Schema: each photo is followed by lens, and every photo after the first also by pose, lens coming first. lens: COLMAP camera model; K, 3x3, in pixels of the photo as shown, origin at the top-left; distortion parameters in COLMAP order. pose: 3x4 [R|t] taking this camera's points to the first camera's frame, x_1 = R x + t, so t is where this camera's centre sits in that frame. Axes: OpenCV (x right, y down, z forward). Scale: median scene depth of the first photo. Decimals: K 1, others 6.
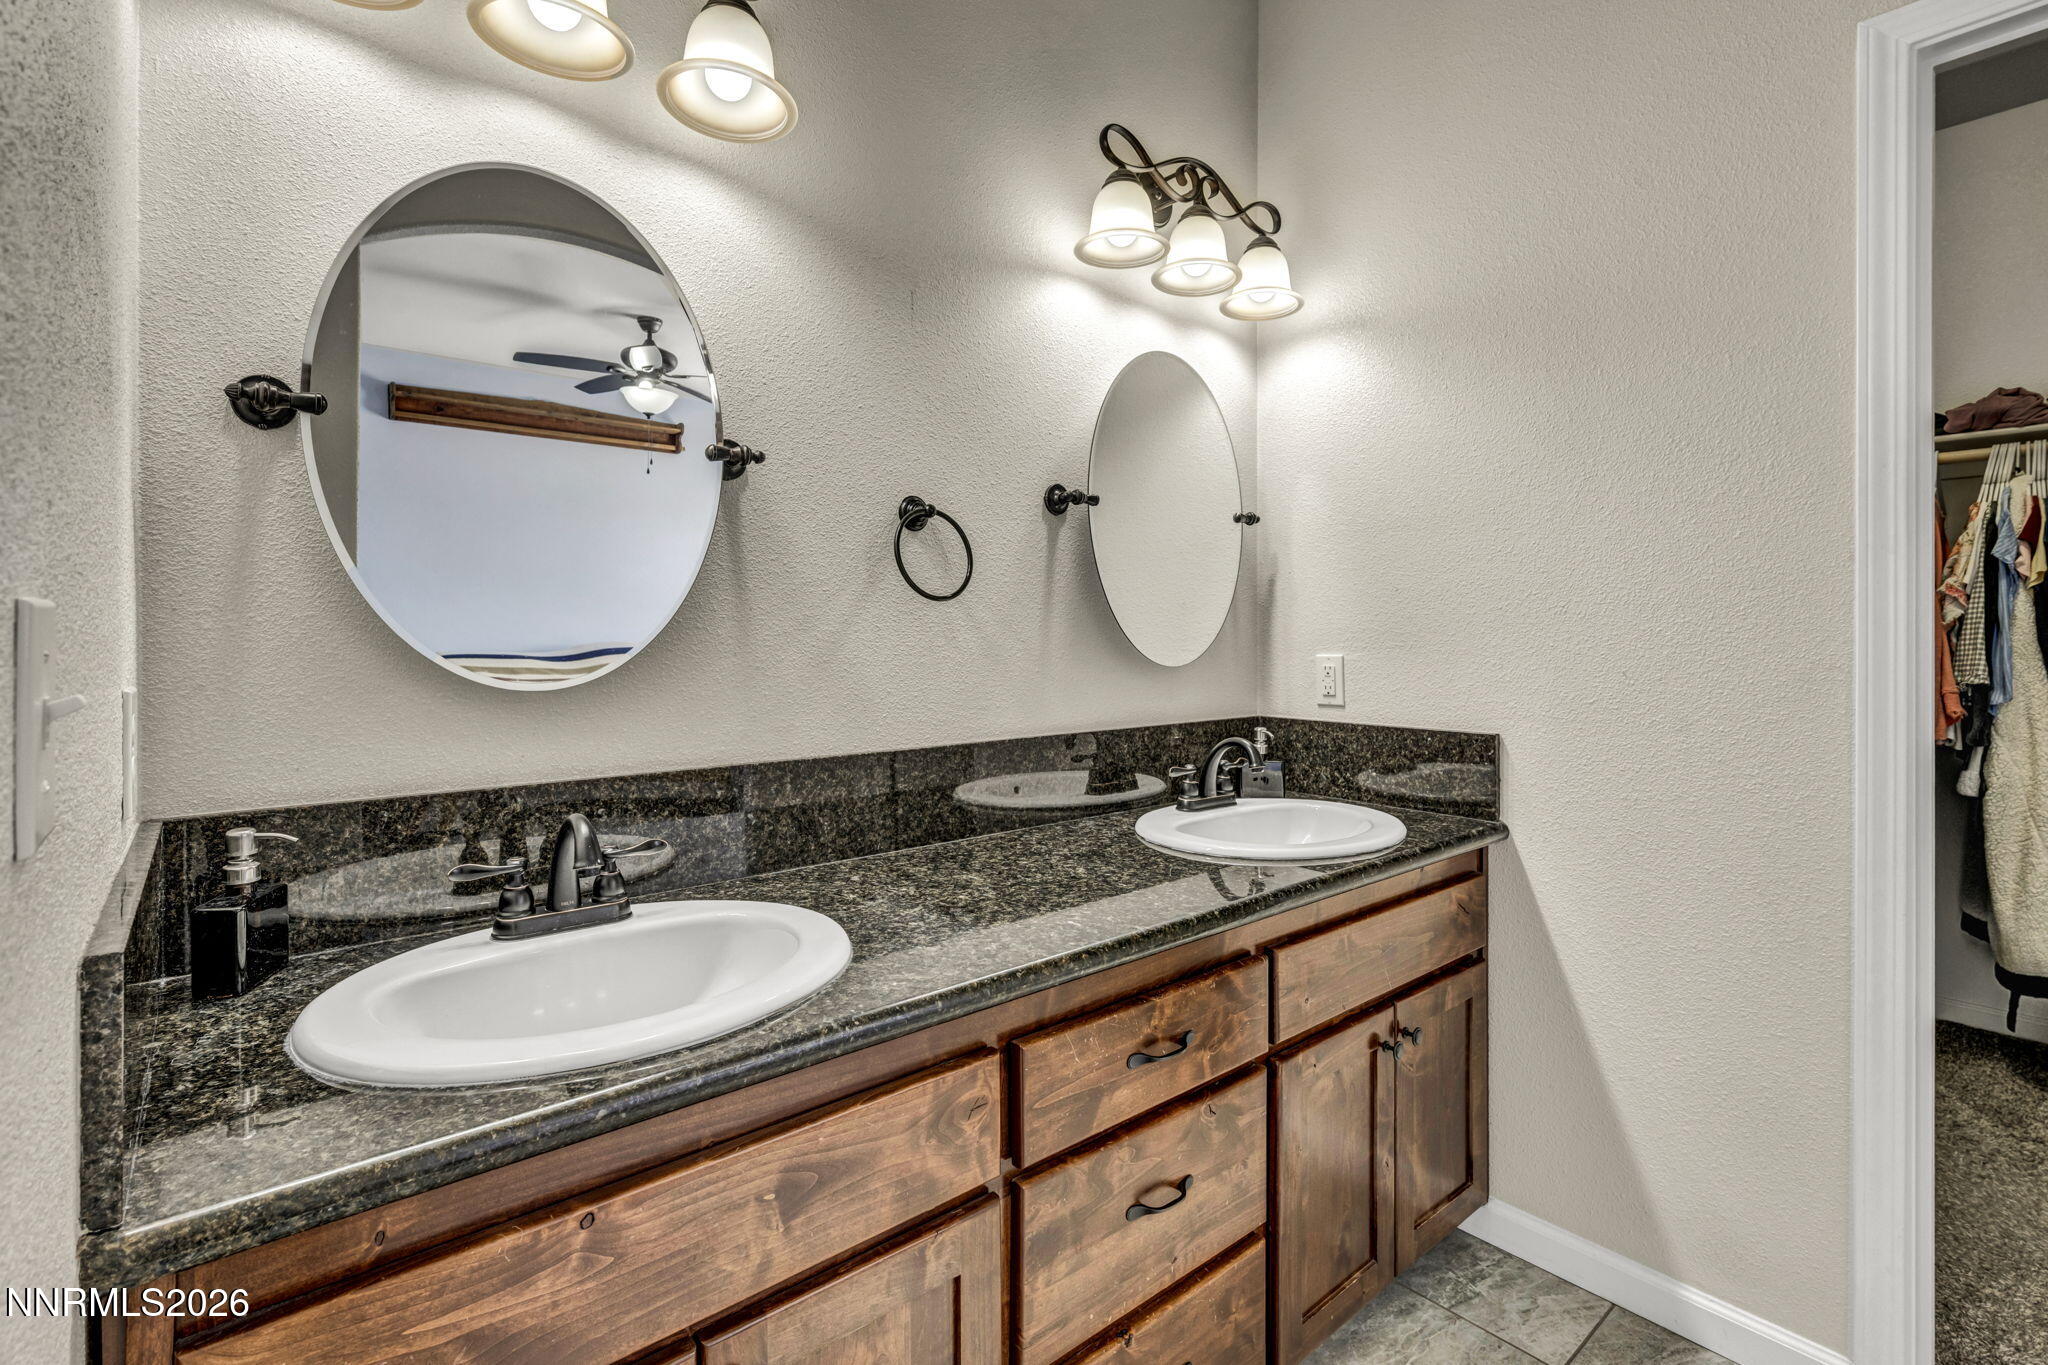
lens RADIAL K [[943.7, 0, 1059.3], [0, 943.7, 635.9], [0, 0, 1]] dist [0.003228, 0.000021]
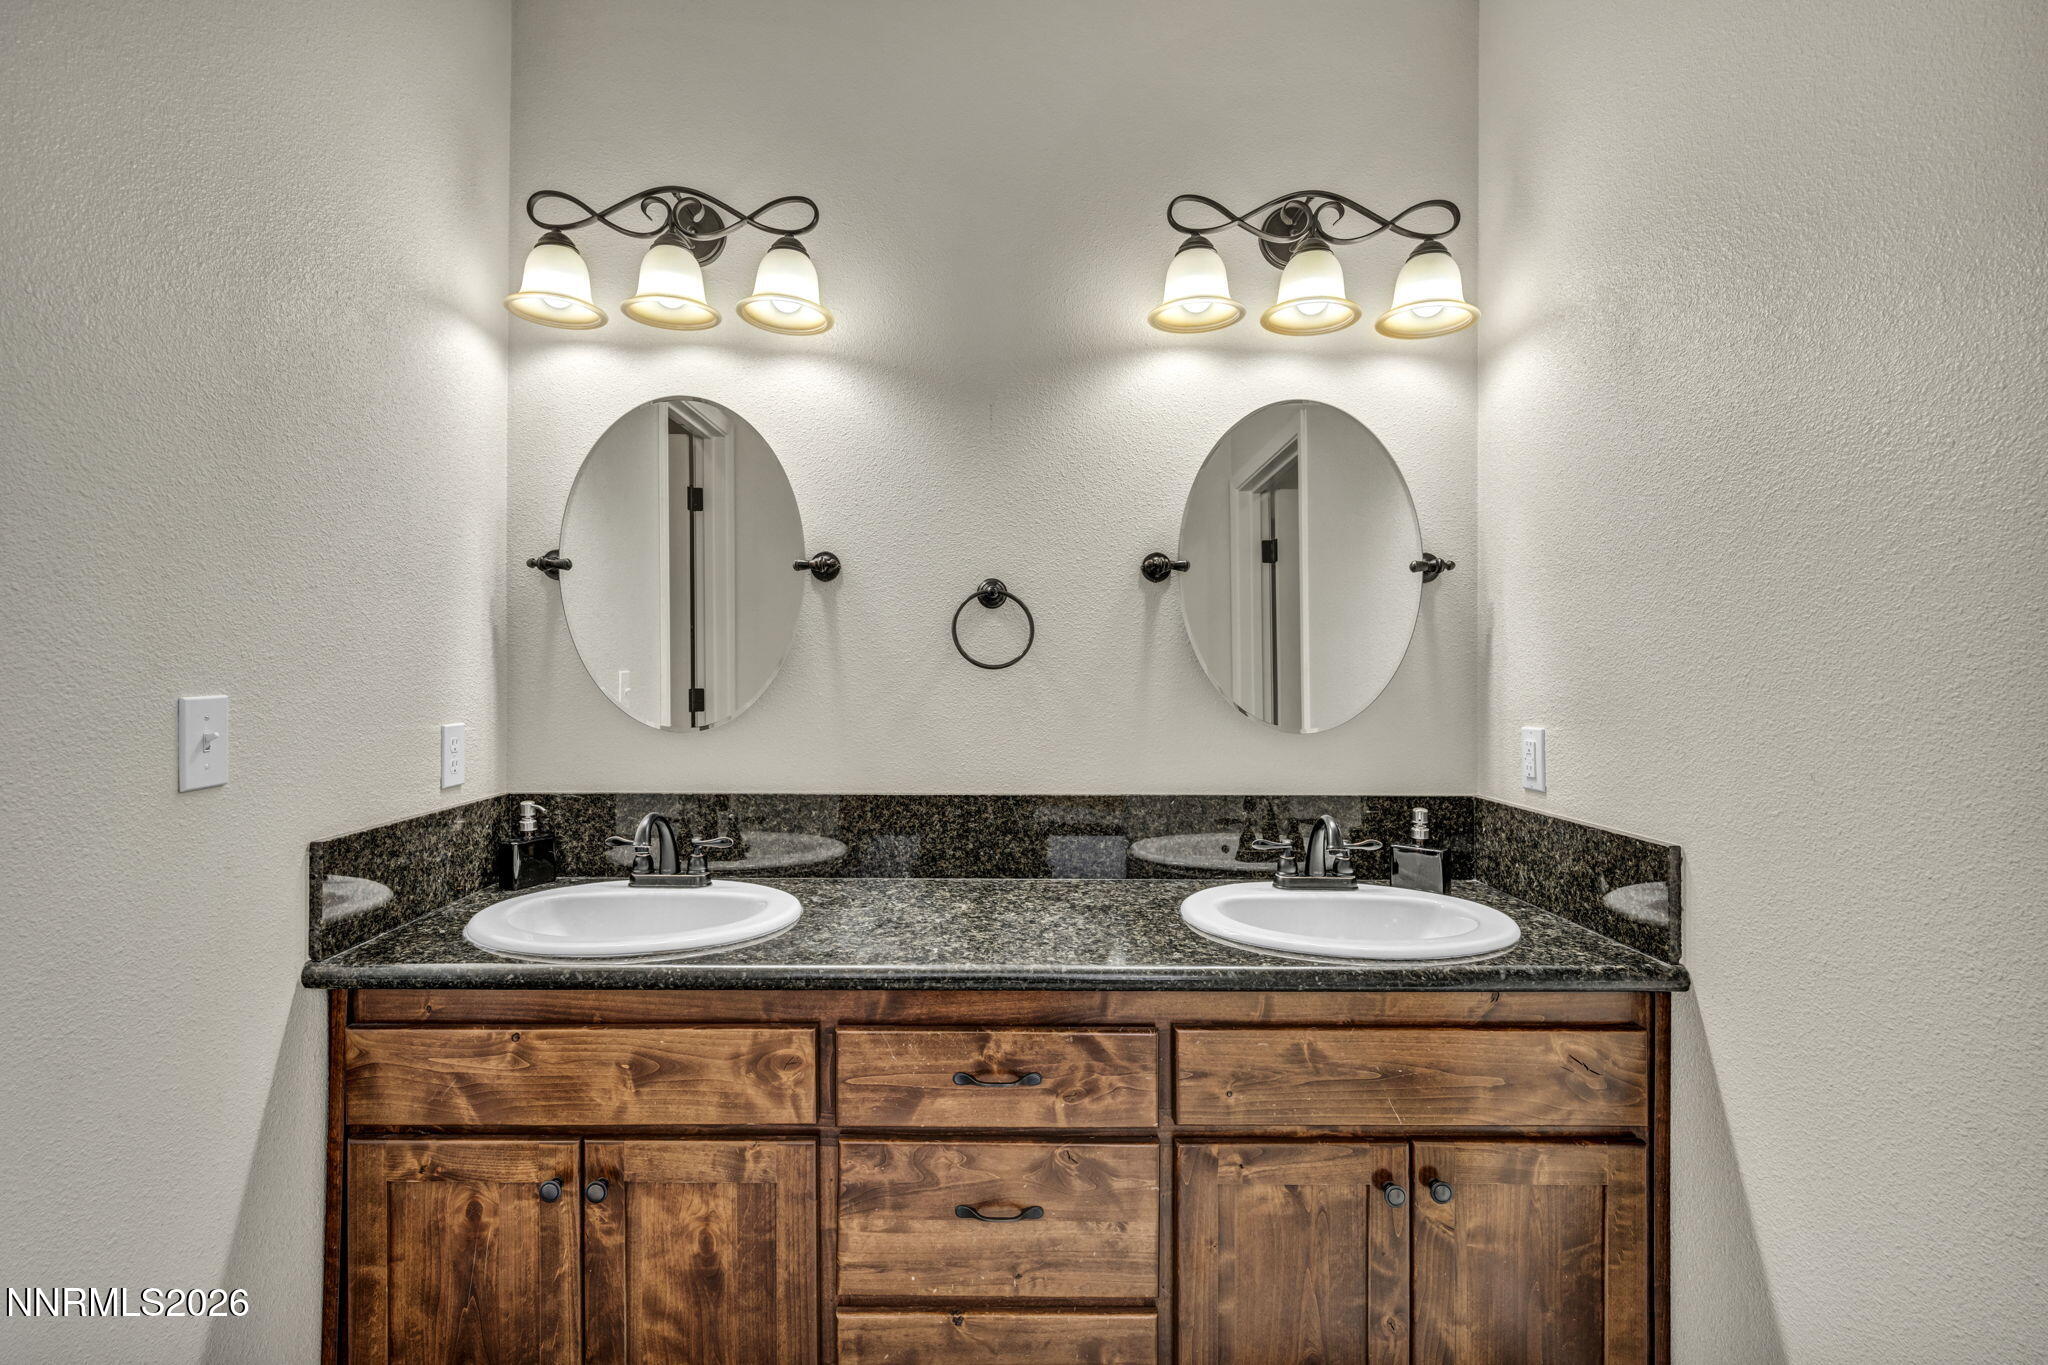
lens RADIAL K [[984.7, 0, 1023.5], [0, 984.7, 667.0], [0, 0, 1]] dist [0.003128, 0.000134]
pose [[0.765041, 0.003502, -0.643973, 0.756477], [-0.007406, 0.999967, -0.003361, -0.039593], [0.643940, 0.007341, 0.765041, 0.105653]]
